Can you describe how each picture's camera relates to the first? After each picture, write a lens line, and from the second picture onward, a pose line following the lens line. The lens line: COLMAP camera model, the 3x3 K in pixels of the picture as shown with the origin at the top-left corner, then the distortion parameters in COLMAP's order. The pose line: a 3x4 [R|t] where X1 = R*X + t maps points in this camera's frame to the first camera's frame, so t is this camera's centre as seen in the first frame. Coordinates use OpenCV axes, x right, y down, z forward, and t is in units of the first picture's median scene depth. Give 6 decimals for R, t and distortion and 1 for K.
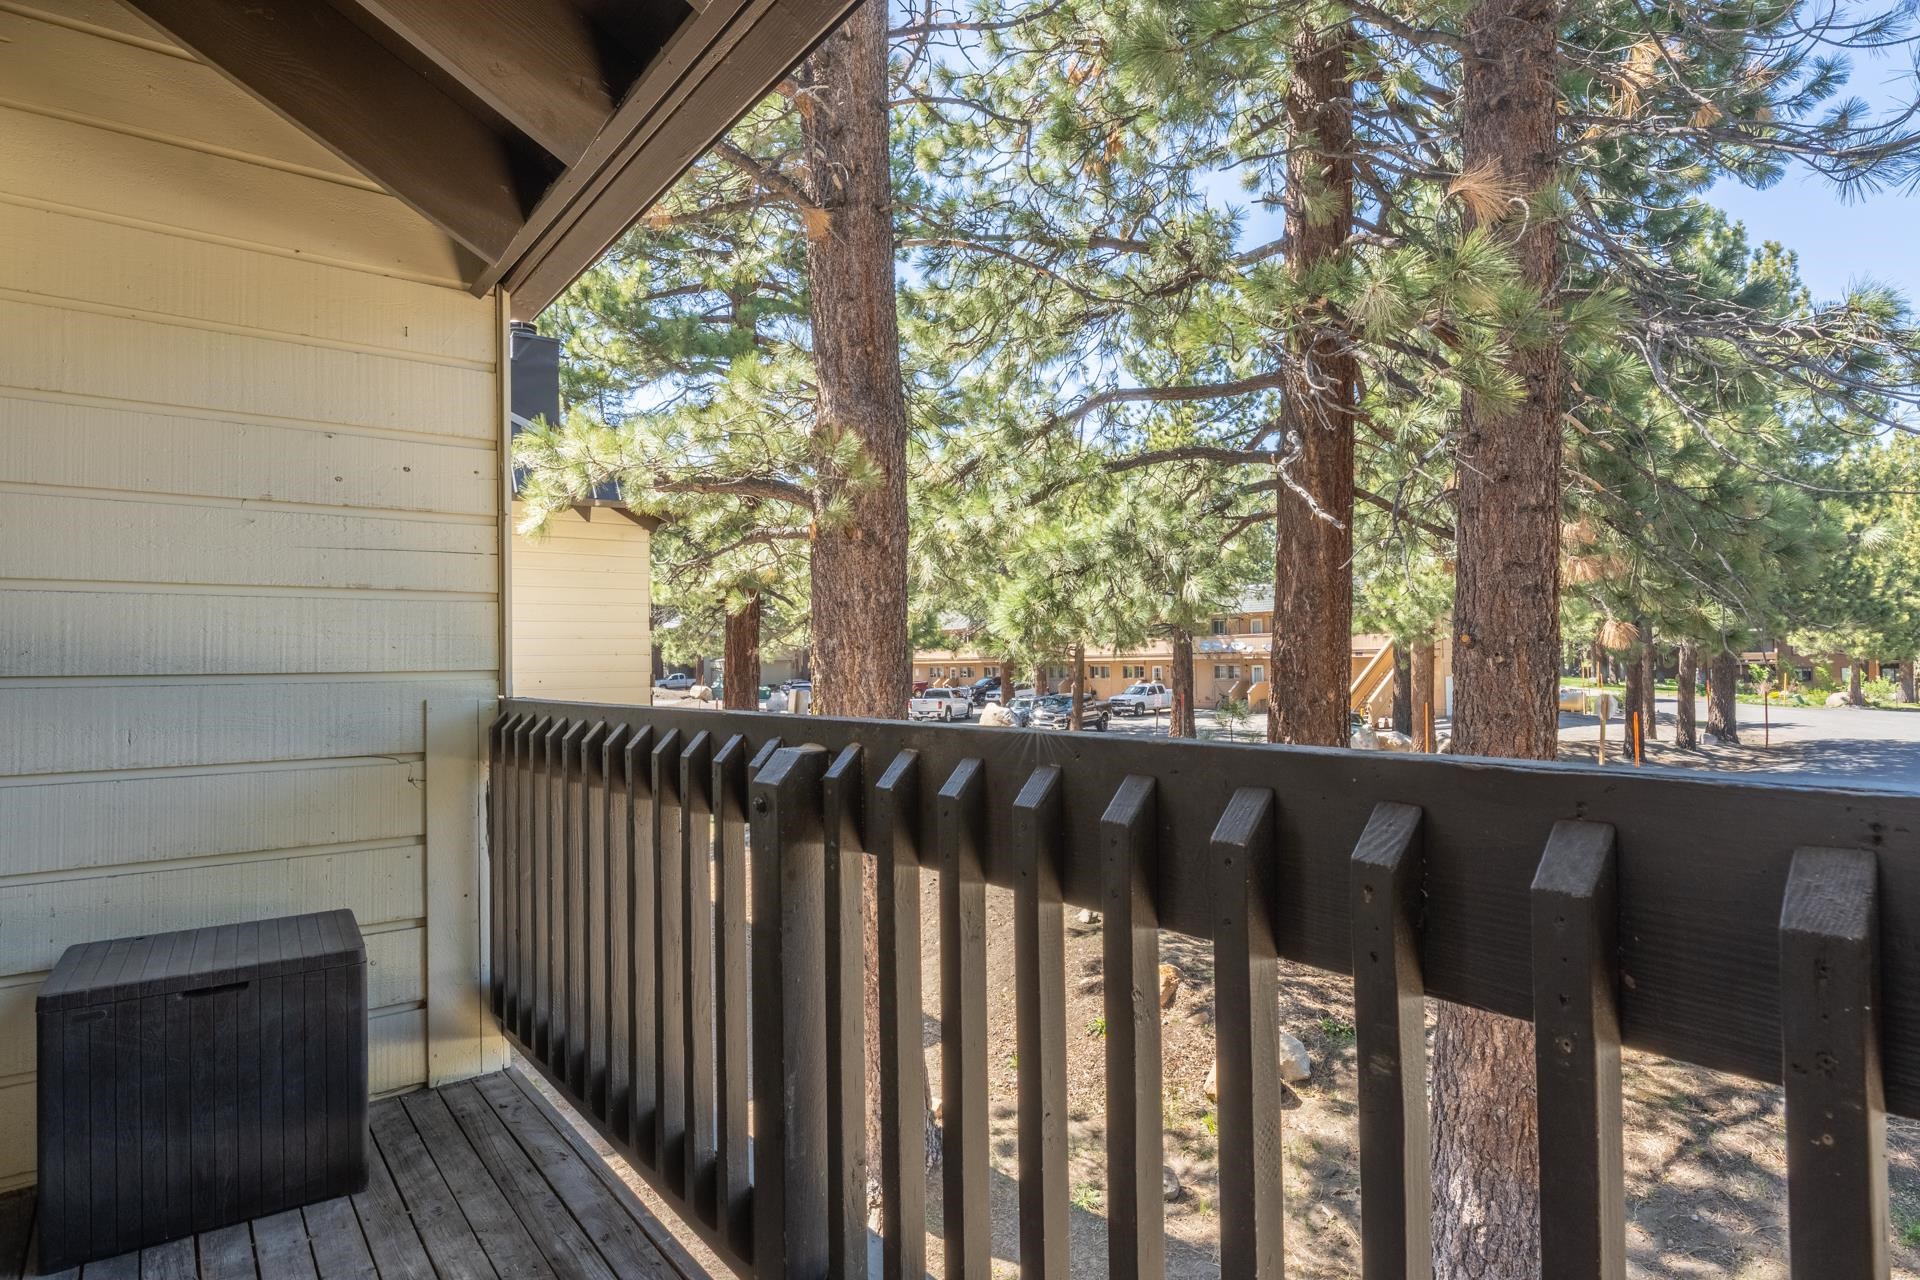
lens RADIAL K [[1013.3, 0, 952.5], [0, 1013.3, 644.0], [0, 0, 1]] dist [0.007591, -0.006427]
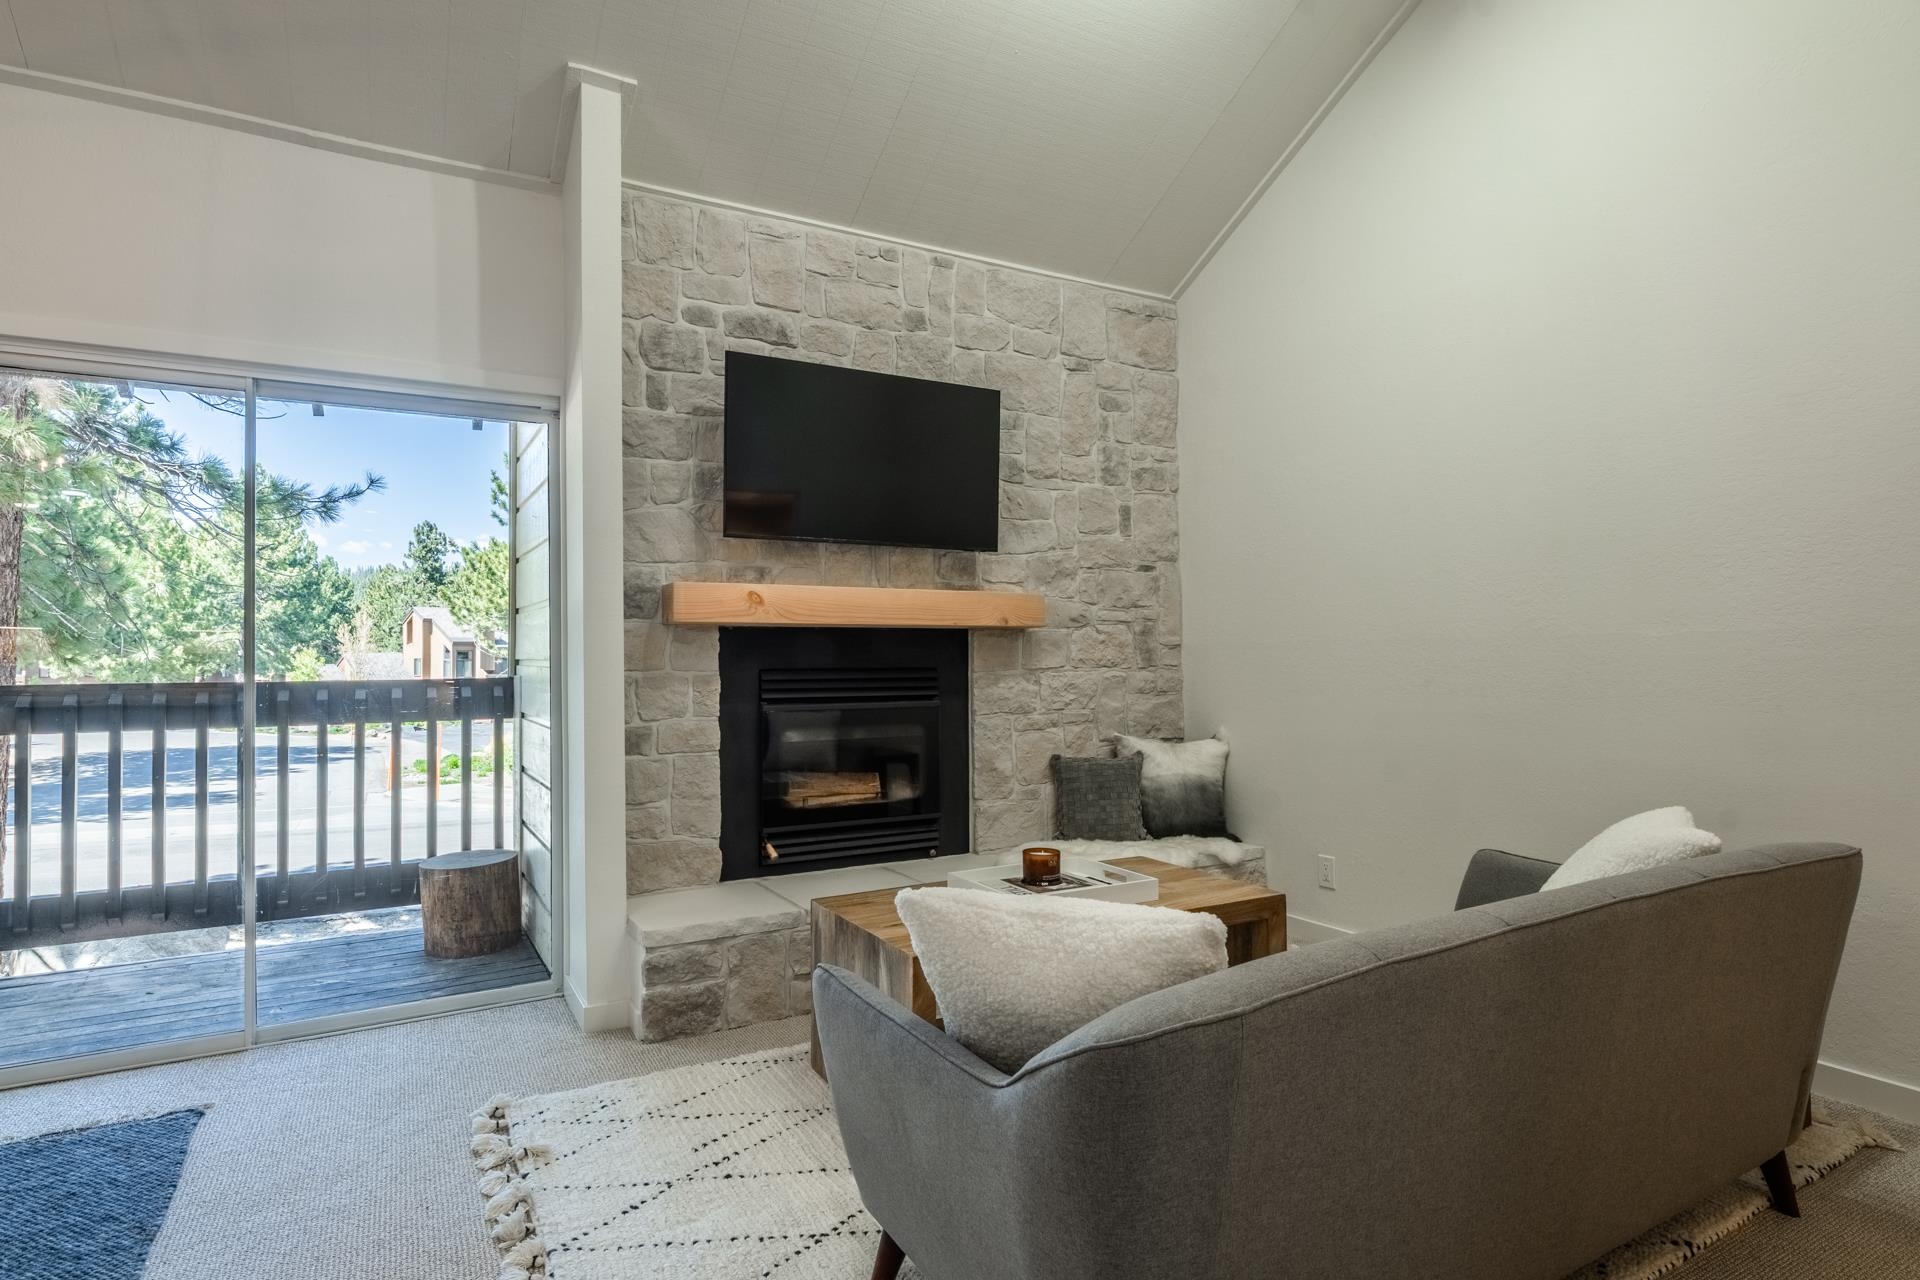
lens RADIAL K [[998.9, 0, 933.8], [0, 998.9, 644.9], [0, 0, 1]] dist [-0.001796, -0.000417]
pose [[0.141281, 0.032609, 0.989432, -0.311861], [-0.009083, 0.999458, -0.031642, 0.003923], [-0.989928, -0.004516, 0.141500, -0.239668]]
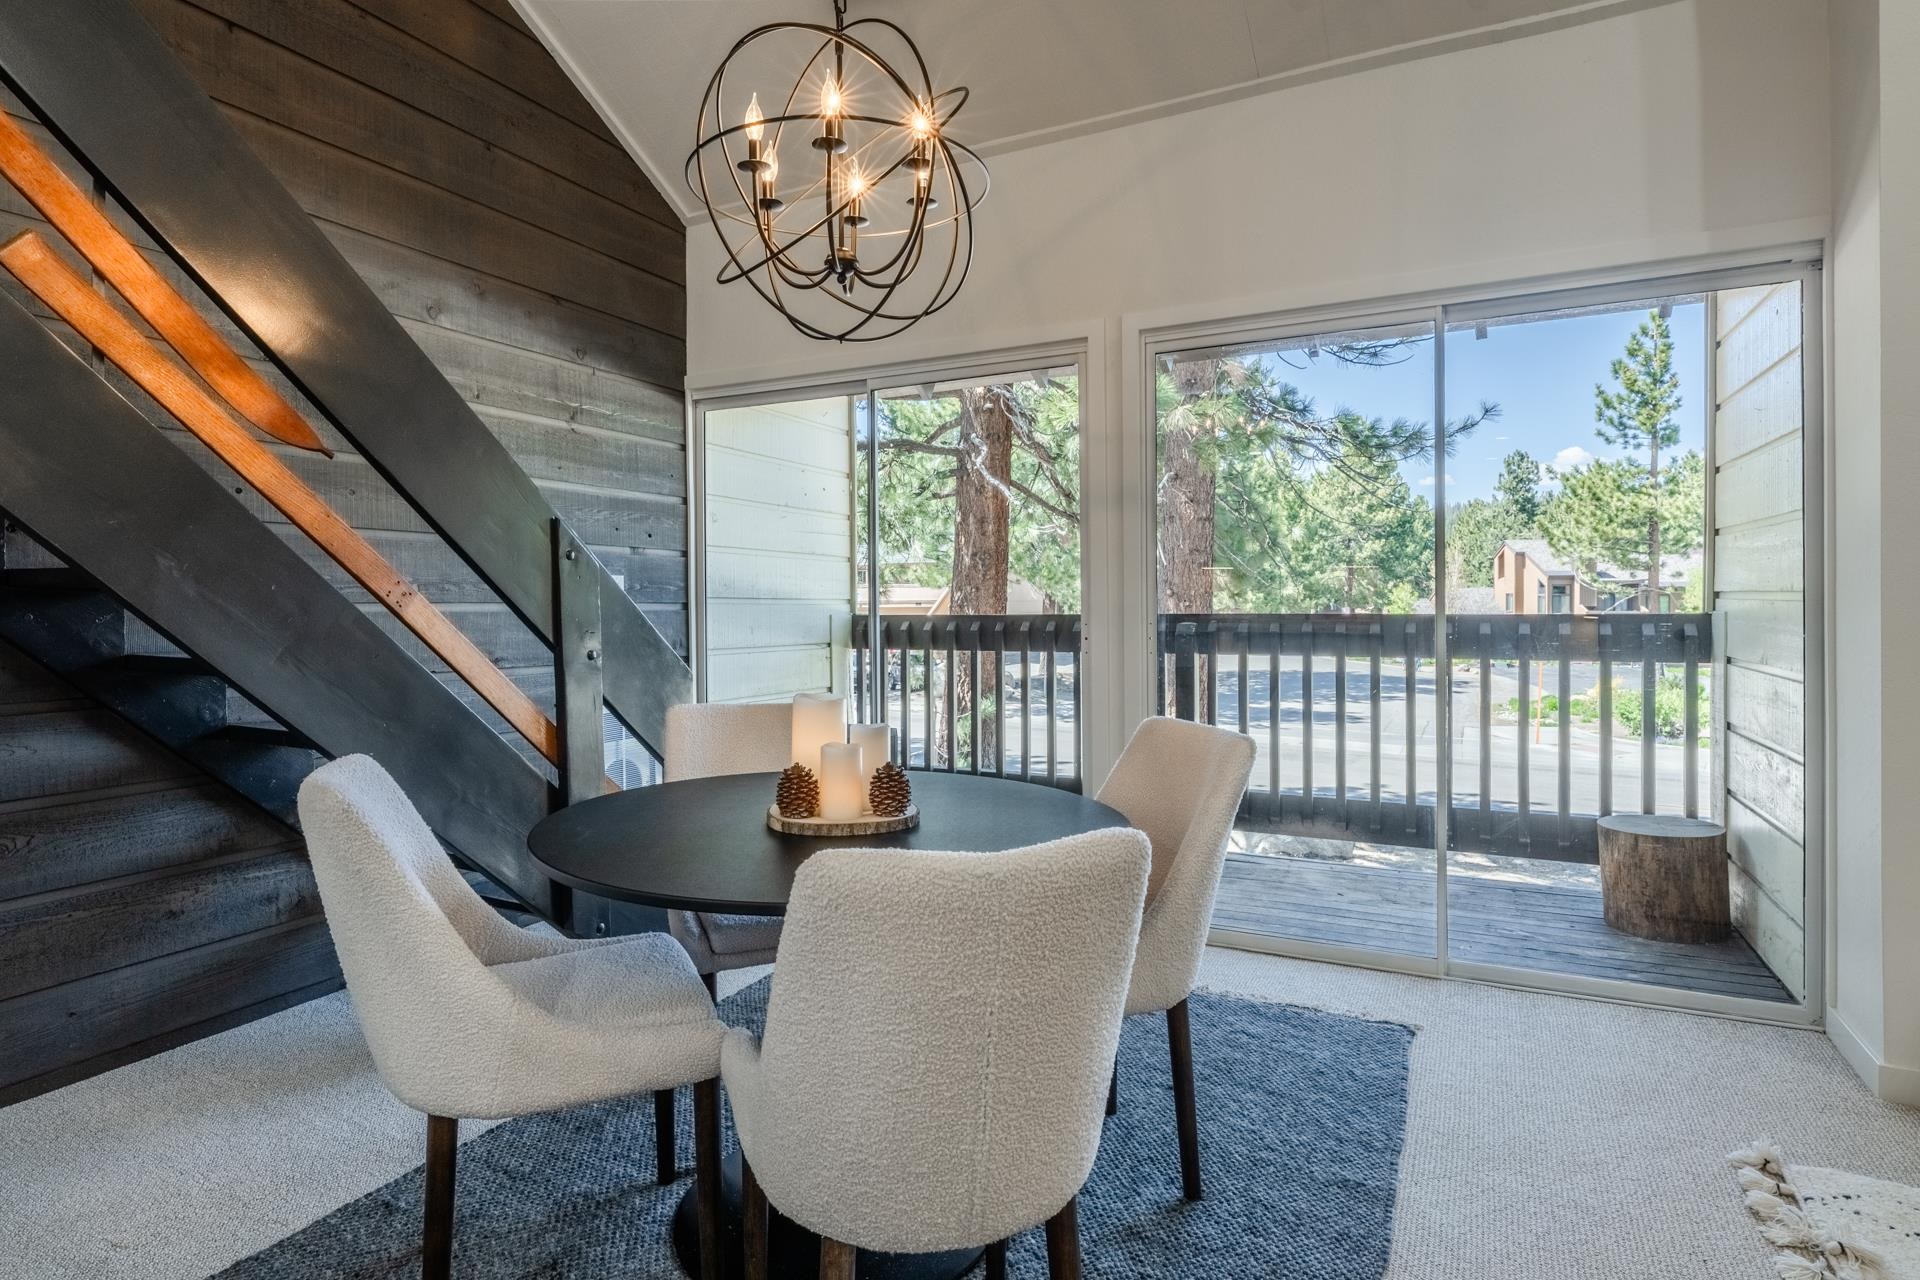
lens RADIAL K [[1013.3, 0, 951.5], [0, 1013.3, 611.1], [0, 0, 1]] dist [0.007591, -0.006427]
pose [[0.898955, 0.010803, 0.437908, -0.308746], [-0.018853, 0.999724, 0.014040, 0.005271], [-0.437635, -0.020878, 0.898910, -0.204365]]
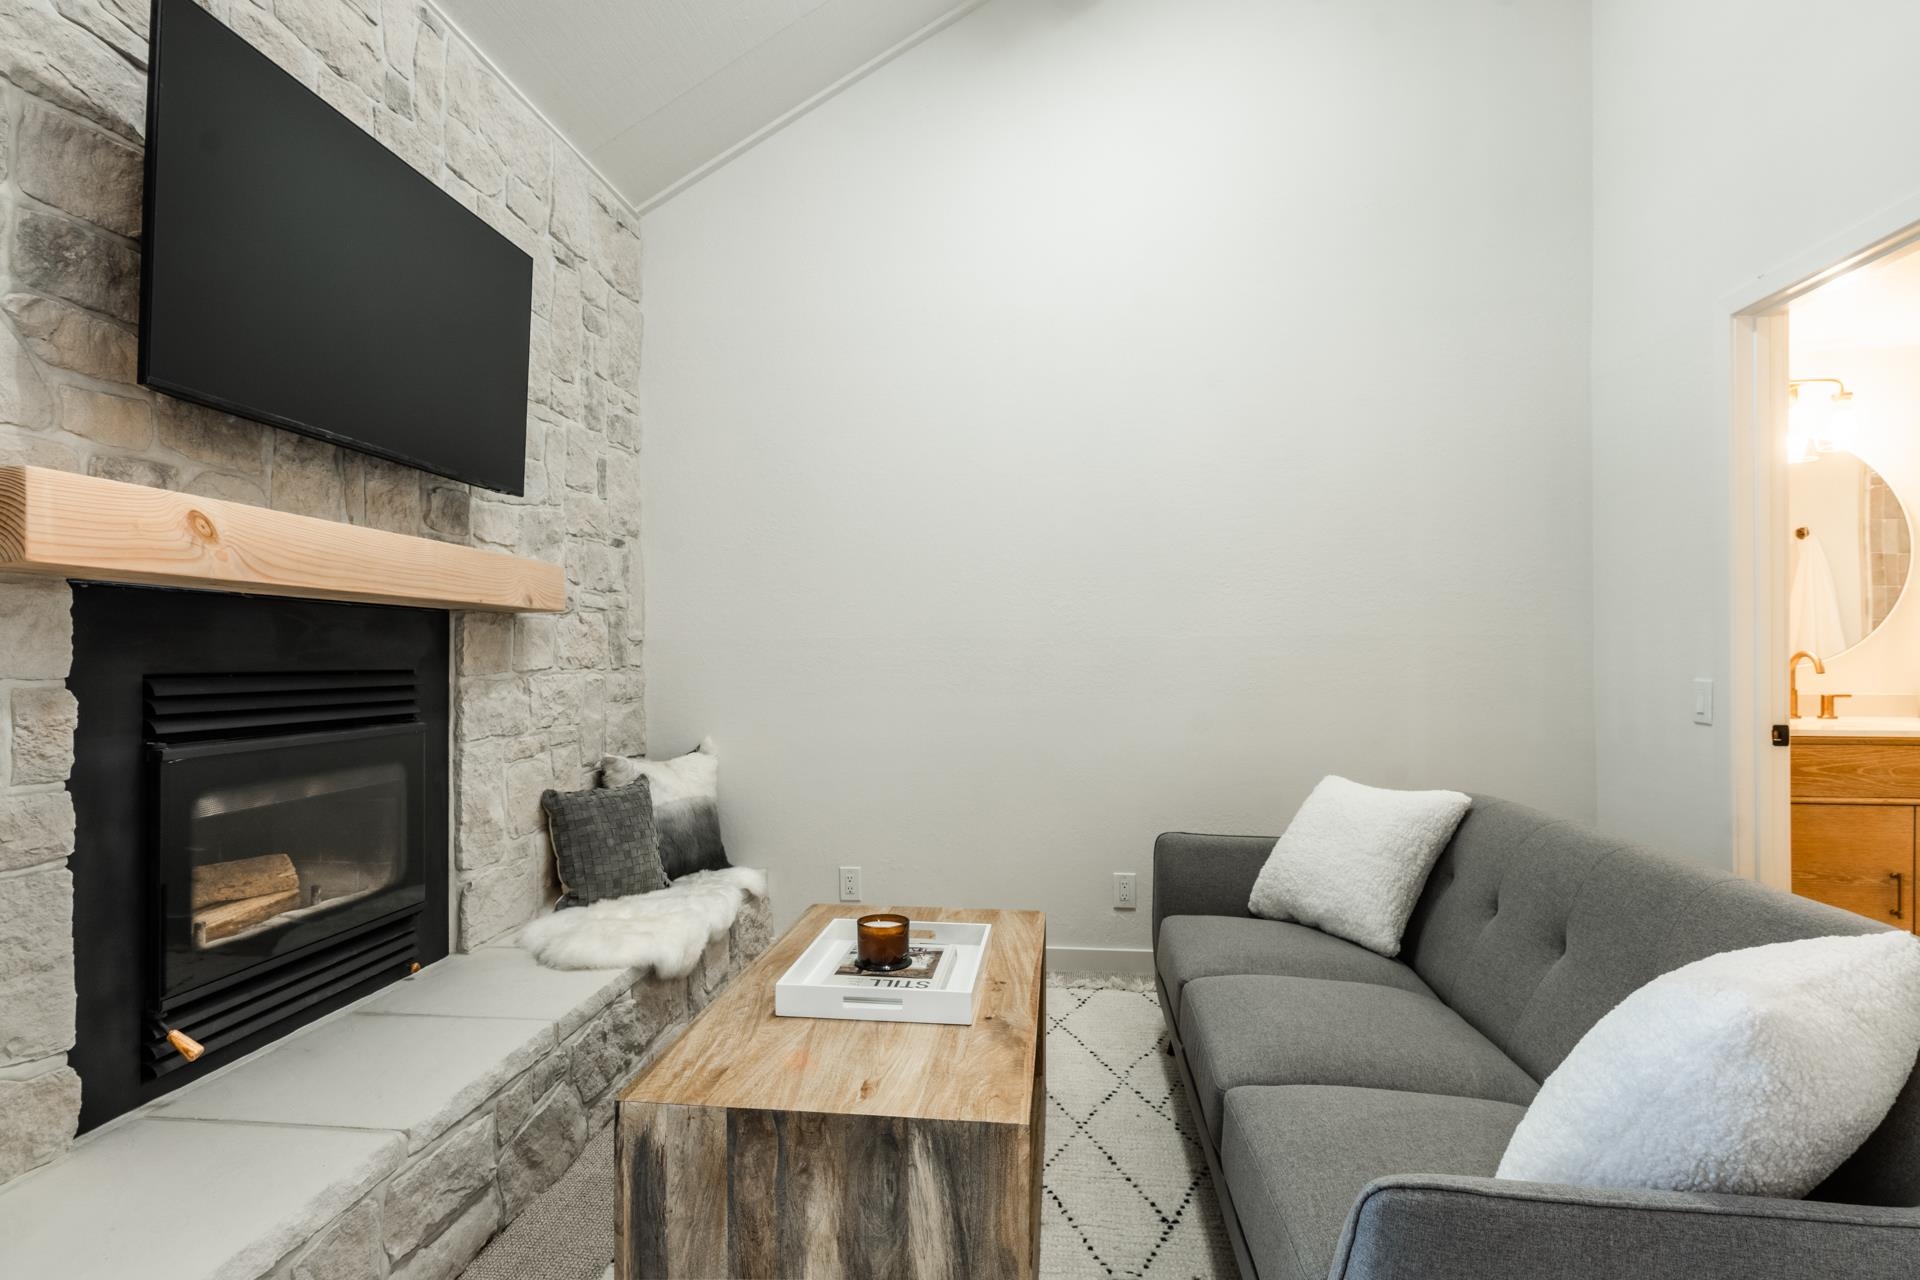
lens RADIAL K [[998.9, 0, 937.9], [0, 998.9, 655.9], [0, 0, 1]] dist [-0.001796, -0.000417]
pose [[-0.717223, 0.022742, 0.696472, -0.187239], [0.008027, 0.999671, -0.024375, 0.004033], [-0.696797, -0.011892, -0.717169, -0.101640]]
